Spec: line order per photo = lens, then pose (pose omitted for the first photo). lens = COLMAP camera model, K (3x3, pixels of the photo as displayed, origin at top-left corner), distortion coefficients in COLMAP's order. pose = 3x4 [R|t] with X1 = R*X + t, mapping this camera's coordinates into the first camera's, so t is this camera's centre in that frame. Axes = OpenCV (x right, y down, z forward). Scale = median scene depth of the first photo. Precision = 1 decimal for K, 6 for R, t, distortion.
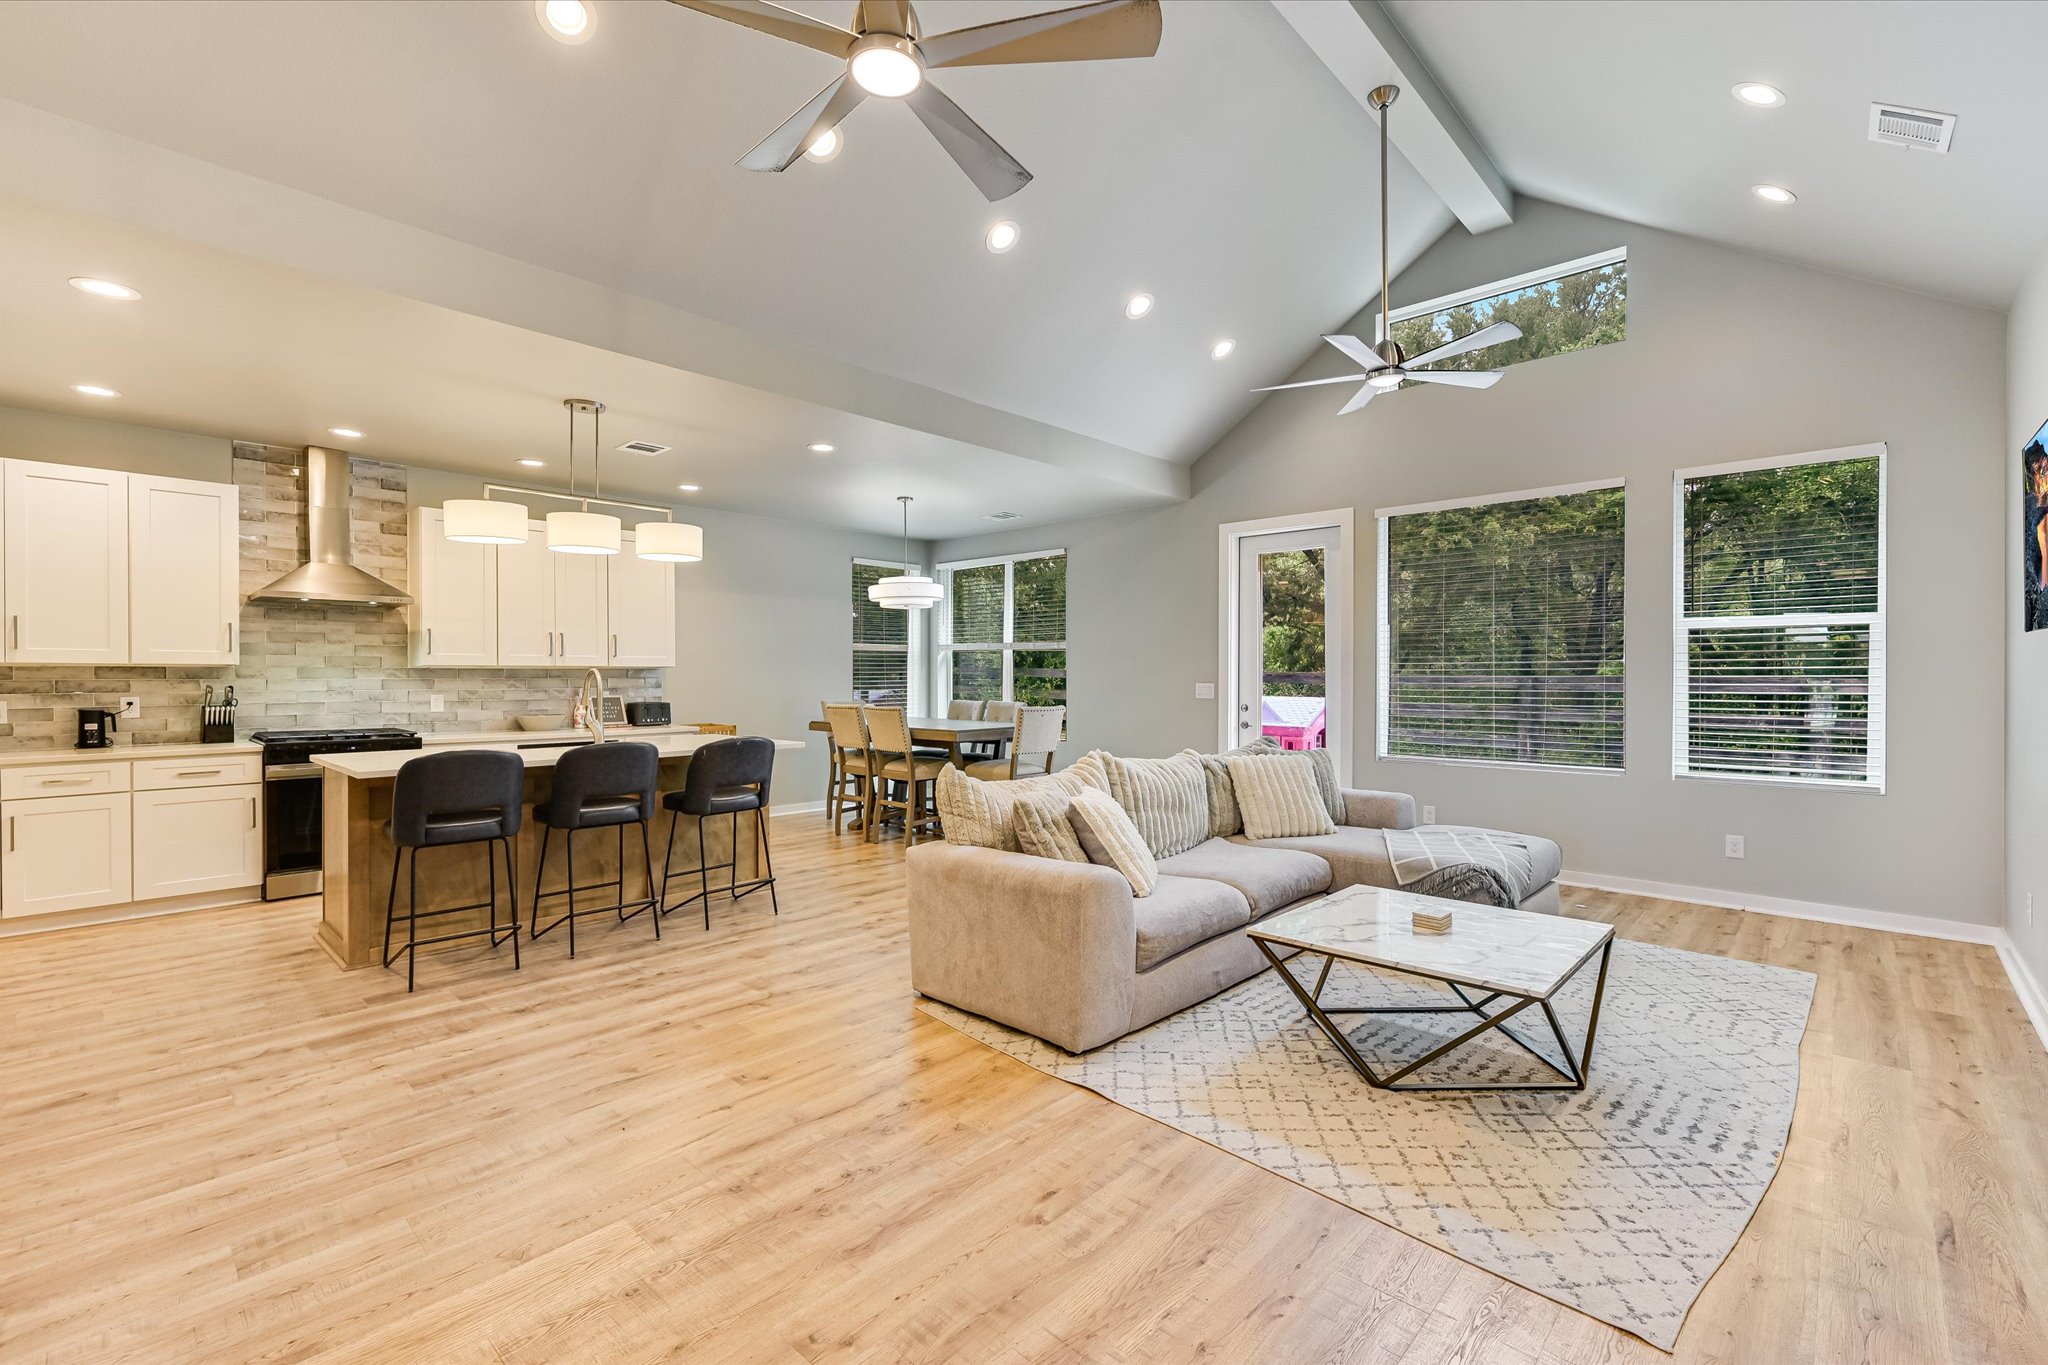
lens RADIAL K [[875.8, 0, 1068.3], [0, 875.8, 678.5], [0, 0, 1]] dist [0.000429, 0.000138]
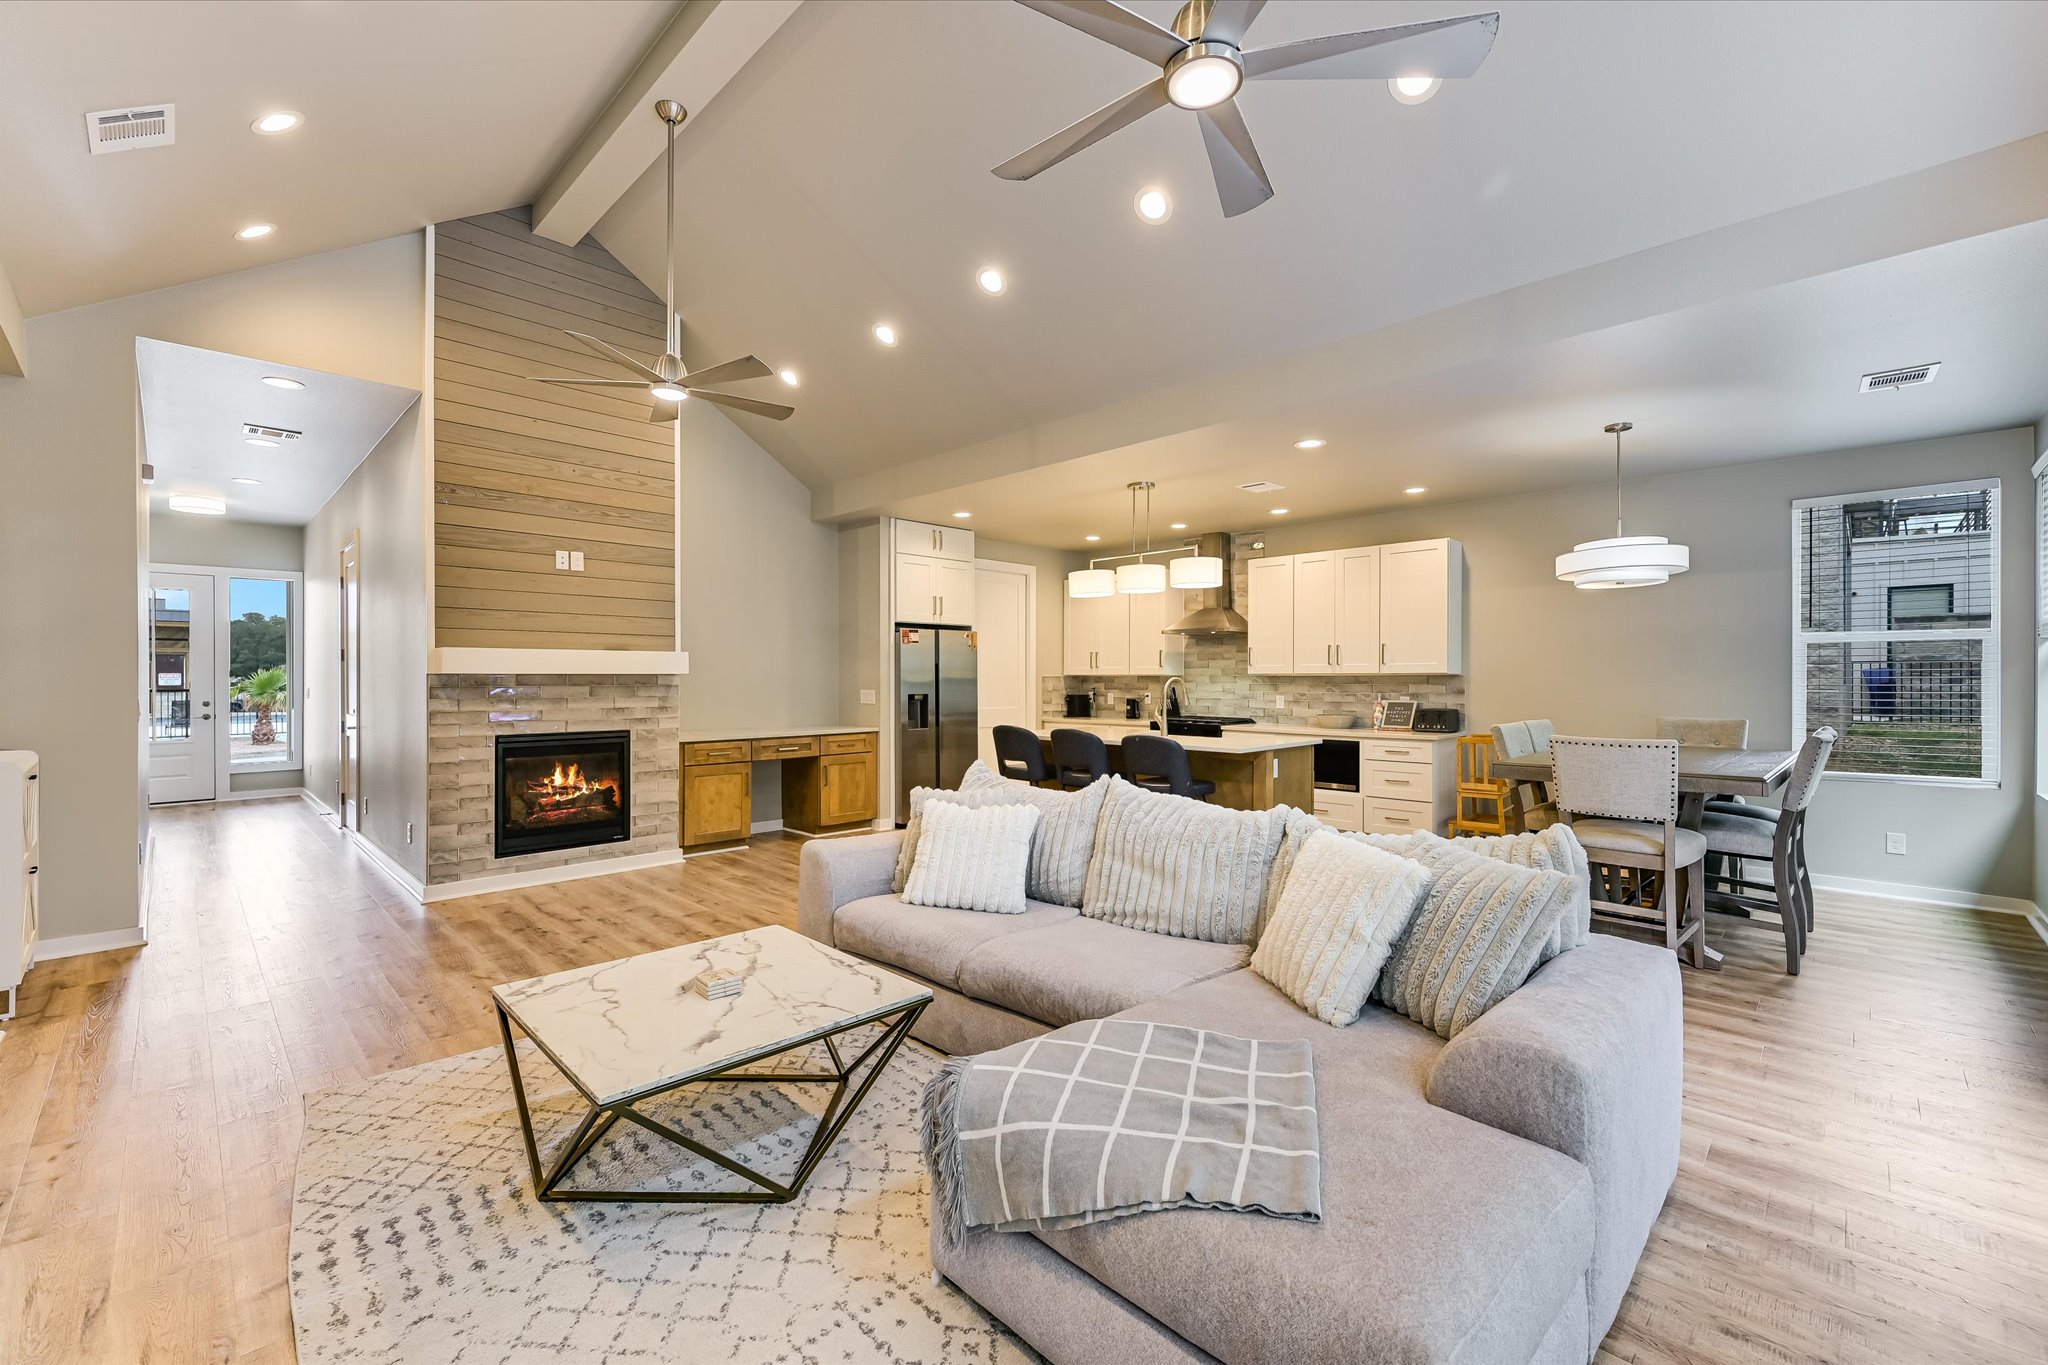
lens RADIAL K [[875.8, 0, 1016.3], [0, 875.8, 676.3], [0, 0, 1]] dist [0.000429, 0.000138]
pose [[-0.071077, -0.000637, -0.997471, 0.776382], [-0.004234, 0.999991, -0.000337, -0.010585], [0.997462, 0.004199, -0.071079, 0.850021]]
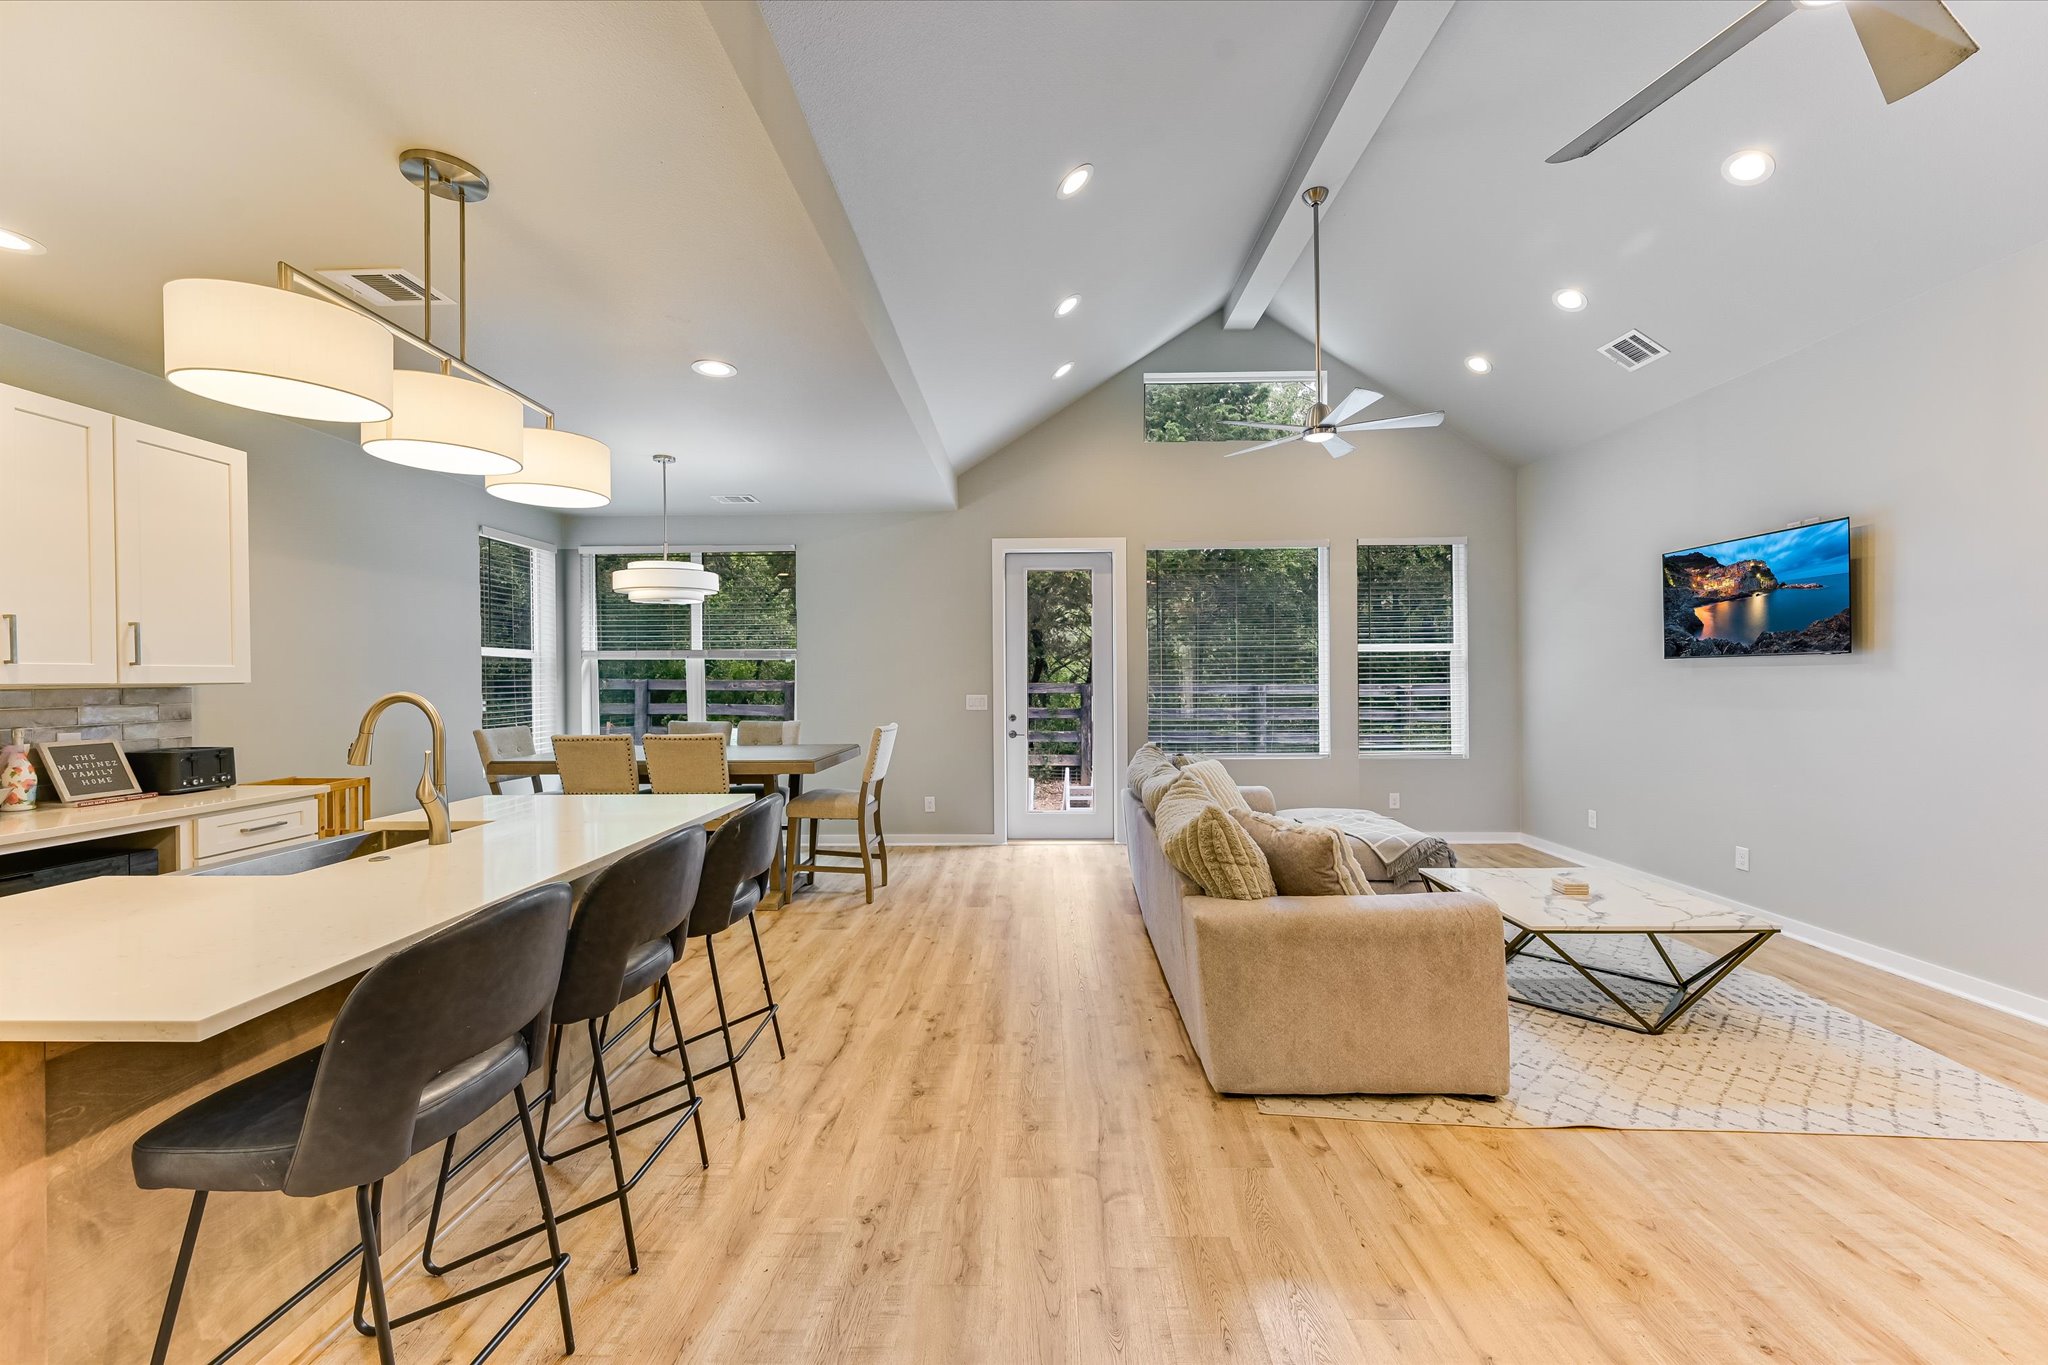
lens RADIAL K [[774.1, 0, 1038.1], [0, 774.1, 680.6], [0, 0, 1]] dist [-0.003584, 0.000263]
pose [[0.763333, -0.006200, 0.645975, -0.545963], [0.009699, 0.999951, -0.001864, -0.013297], [-0.645932, 0.007688, 0.763356, 0.412870]]
